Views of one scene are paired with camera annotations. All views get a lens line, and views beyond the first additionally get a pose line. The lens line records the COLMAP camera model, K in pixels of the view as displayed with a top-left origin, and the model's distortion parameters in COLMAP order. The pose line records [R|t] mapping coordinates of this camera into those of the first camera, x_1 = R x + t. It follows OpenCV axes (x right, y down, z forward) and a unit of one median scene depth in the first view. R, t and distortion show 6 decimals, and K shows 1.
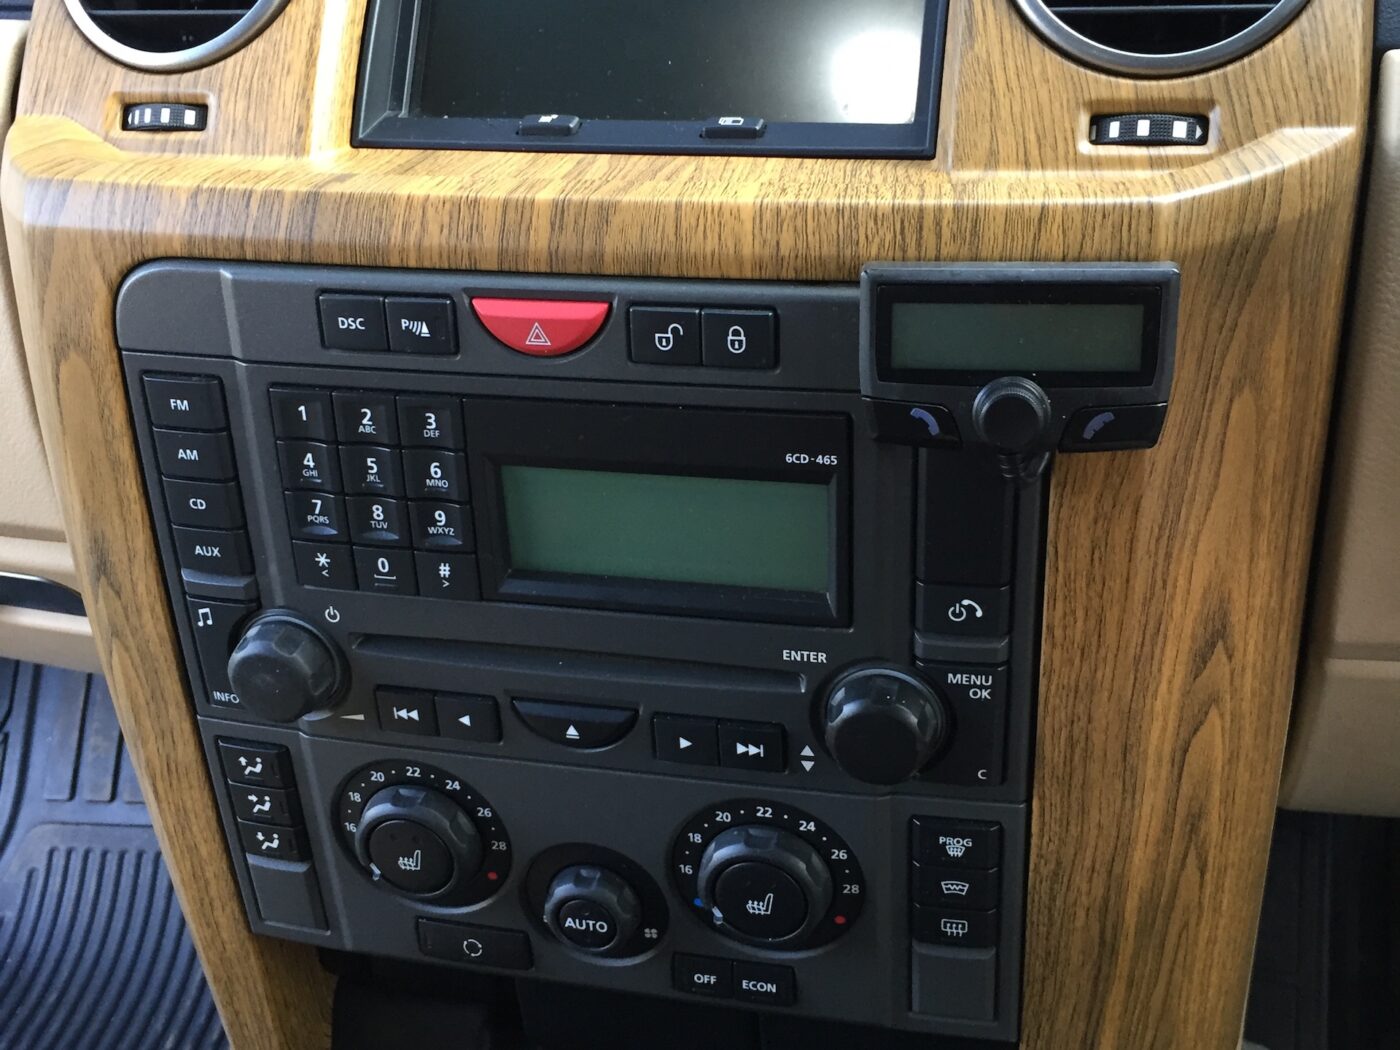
lens RADIAL K [[1597.4, 0, 700.0], [0, 1597.4, 525.0], [0, 0, 1]] dist [0.077686, -0.003459]
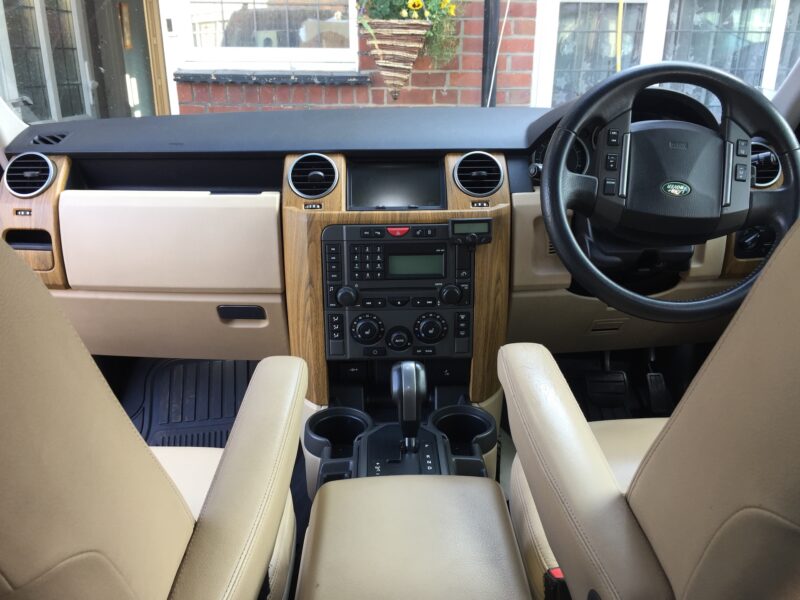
lens RADIAL K [[684.5, 0, 400.0], [0, 684.5, 300.0], [0, 0, 1]] dist [0.094050, -0.147598]
pose [[0.963374, -0.033772, 0.266027, -0.779048], [0.087159, 0.977610, -0.191523, 0.628883], [-0.253603, 0.207695, 0.944748, -1.451304]]
